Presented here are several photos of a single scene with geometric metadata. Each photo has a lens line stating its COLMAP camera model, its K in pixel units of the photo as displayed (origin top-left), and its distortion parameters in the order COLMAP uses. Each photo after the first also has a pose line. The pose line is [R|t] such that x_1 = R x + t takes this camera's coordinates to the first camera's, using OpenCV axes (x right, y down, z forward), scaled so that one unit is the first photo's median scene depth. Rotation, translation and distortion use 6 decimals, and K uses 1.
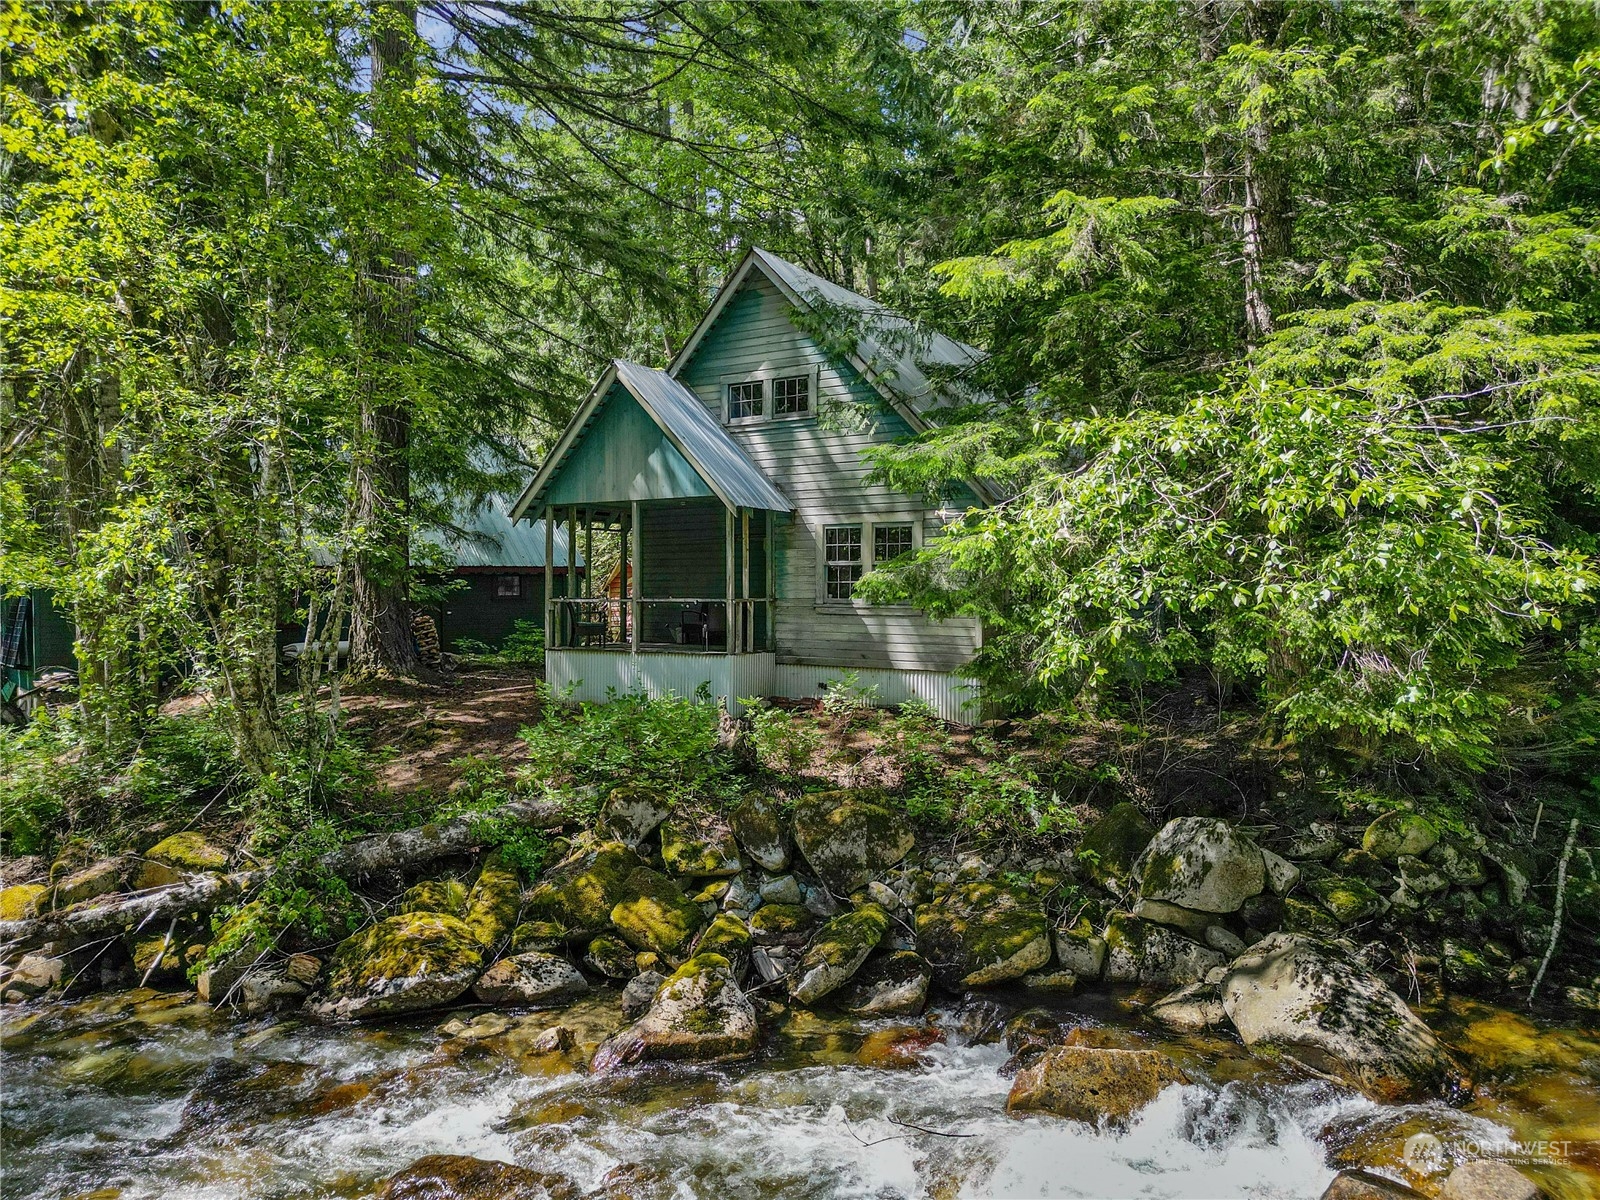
lens RADIAL K [[1091.9, 0, 802.2], [0, 1091.9, 589.3], [0, 0, 1]] dist [0.020070, -0.002321]
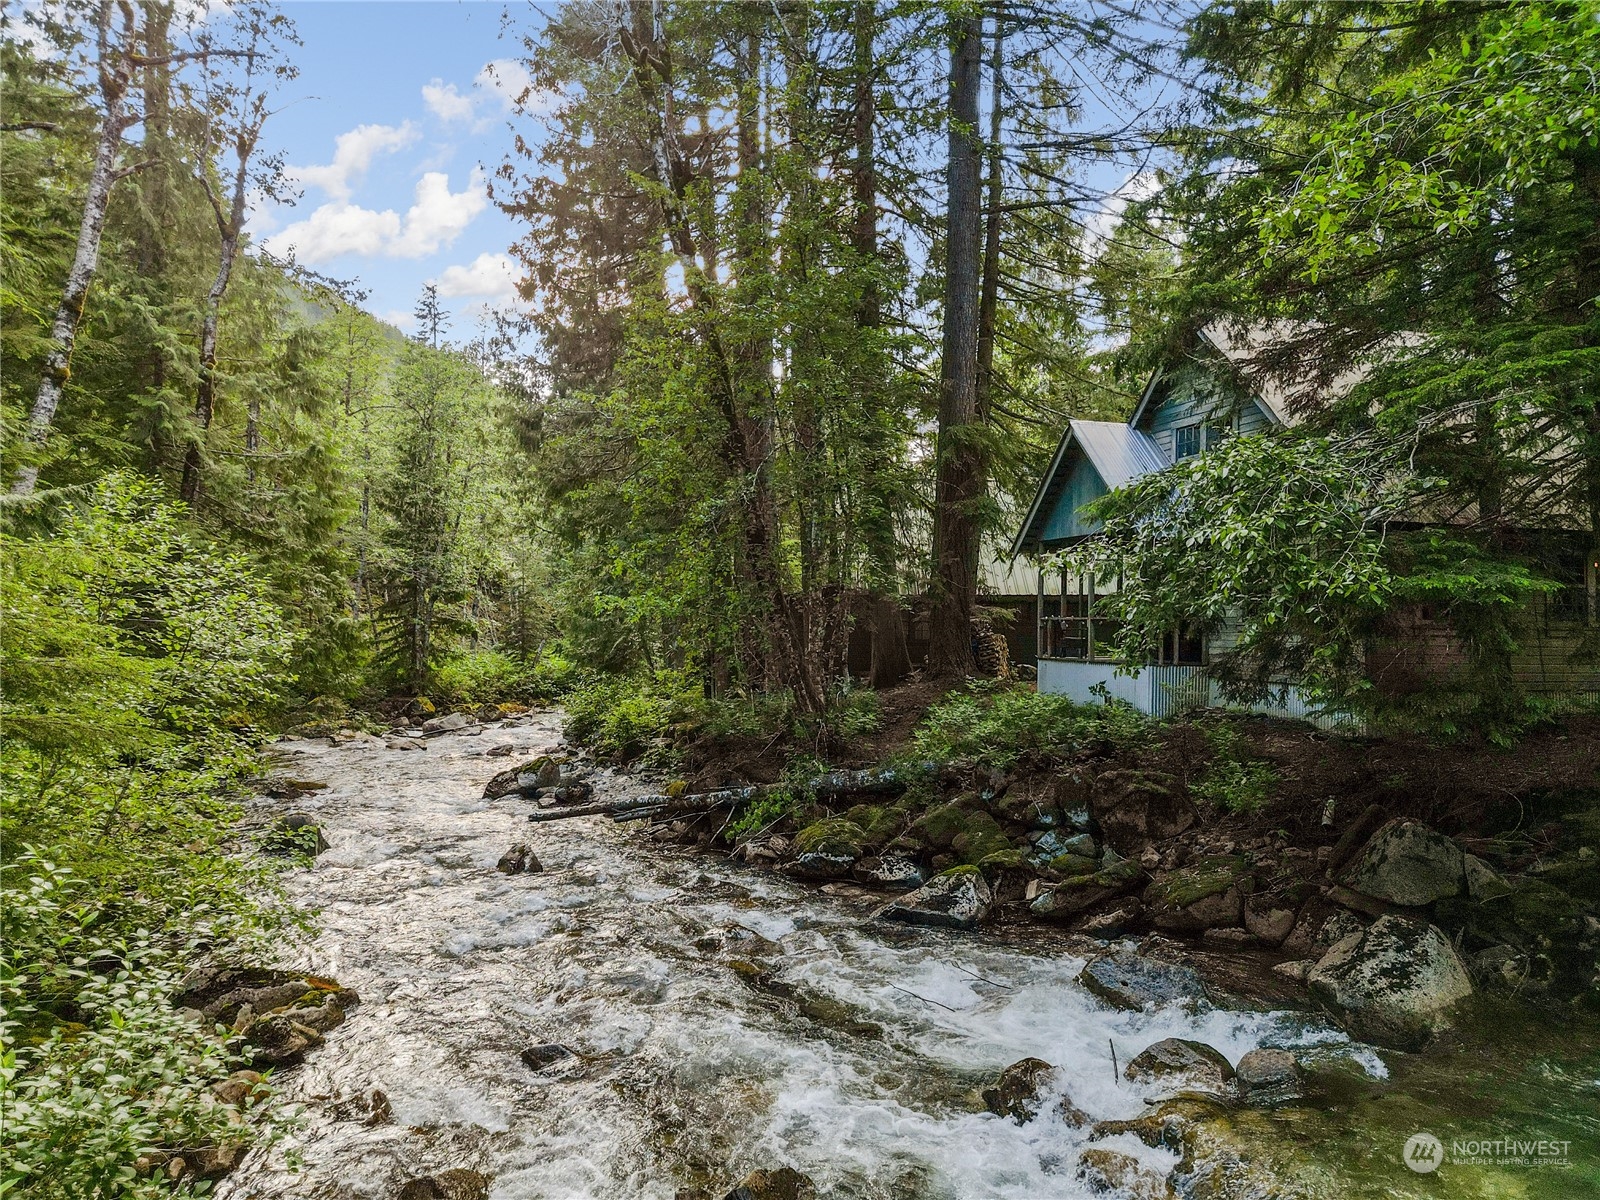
lens RADIAL K [[1091.9, 0, 797.1], [0, 1091.9, 607.2], [0, 0, 1]] dist [0.020070, -0.002321]
pose [[0.735144, -0.003286, -0.677903, 0.572249], [-0.018749, 0.999507, -0.025177, 0.045359], [0.677651, 0.031219, 0.734720, -0.123550]]
